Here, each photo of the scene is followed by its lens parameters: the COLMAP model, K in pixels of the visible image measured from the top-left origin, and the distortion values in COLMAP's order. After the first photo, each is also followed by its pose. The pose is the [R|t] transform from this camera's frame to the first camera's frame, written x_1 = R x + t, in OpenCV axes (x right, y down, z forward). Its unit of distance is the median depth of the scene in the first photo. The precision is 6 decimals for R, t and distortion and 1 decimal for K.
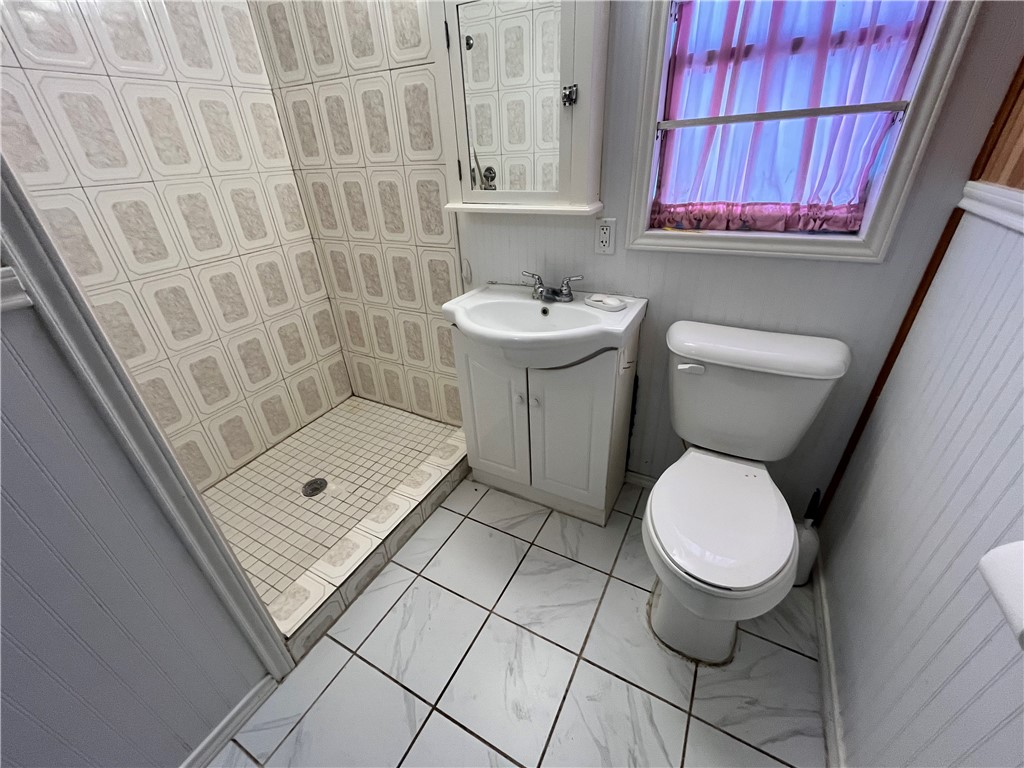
lens RADIAL K [[414.9, 0, 511.0], [0, 414.9, 386.5], [0, 0, 1]] dist [-0.002379, 0.000289]
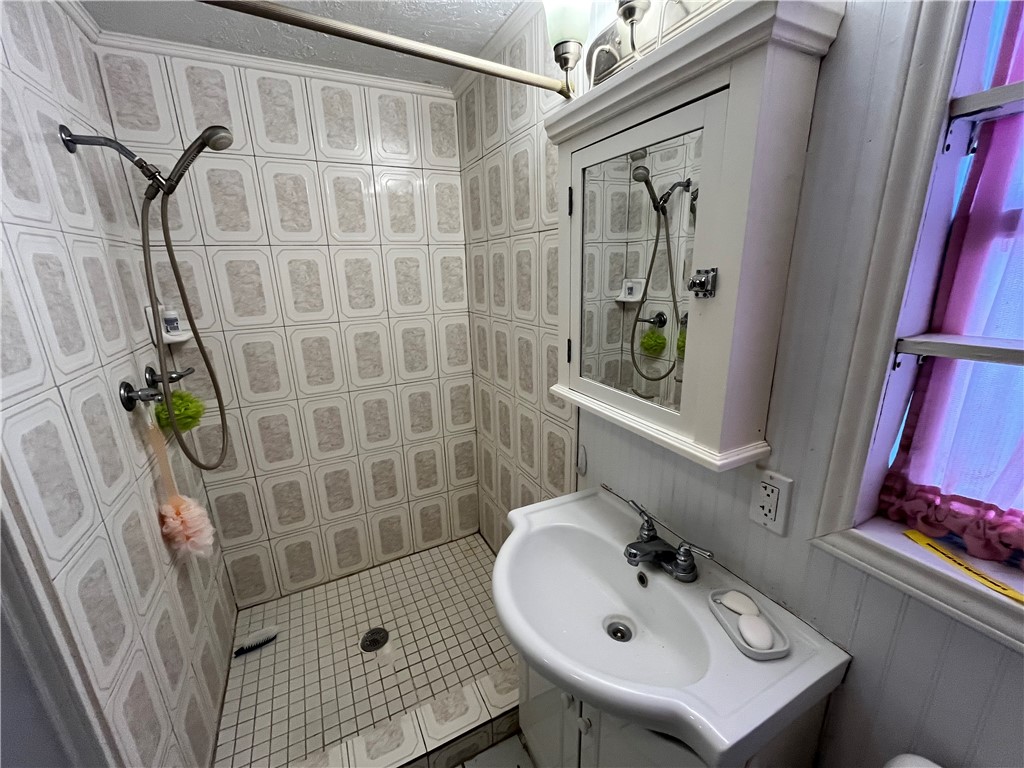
lens RADIAL K [[414.9, 0, 512.3], [0, 414.9, 385.2], [0, 0, 1]] dist [-0.002379, 0.000289]
pose [[0.818562, 0.178517, -0.545975, 0.209057], [-0.296040, 0.945638, -0.134648, -0.314064], [0.492257, 0.271848, 0.826911, 0.321282]]
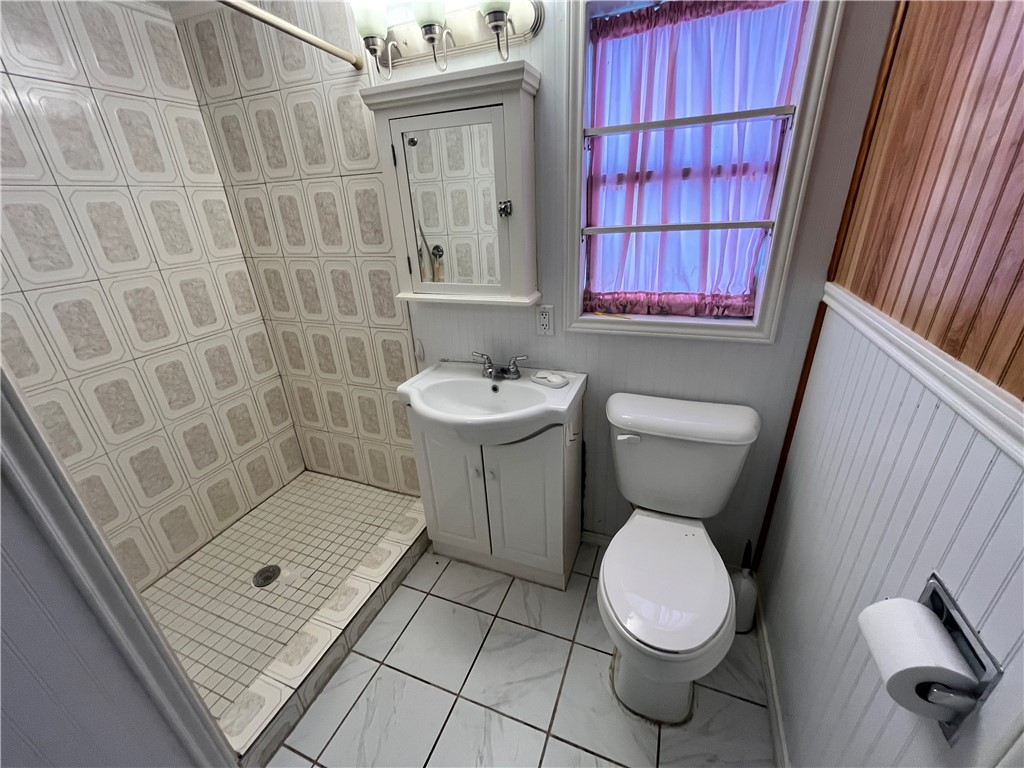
lens RADIAL K [[414.9, 0, 511.0], [0, 414.9, 386.5], [0, 0, 1]] dist [-0.002379, 0.000289]
pose [[0.992959, -0.050192, 0.107296, 0.007914], [0.061406, 0.992689, -0.103913, -0.072558], [-0.101296, 0.109770, 0.988782, -0.066380]]
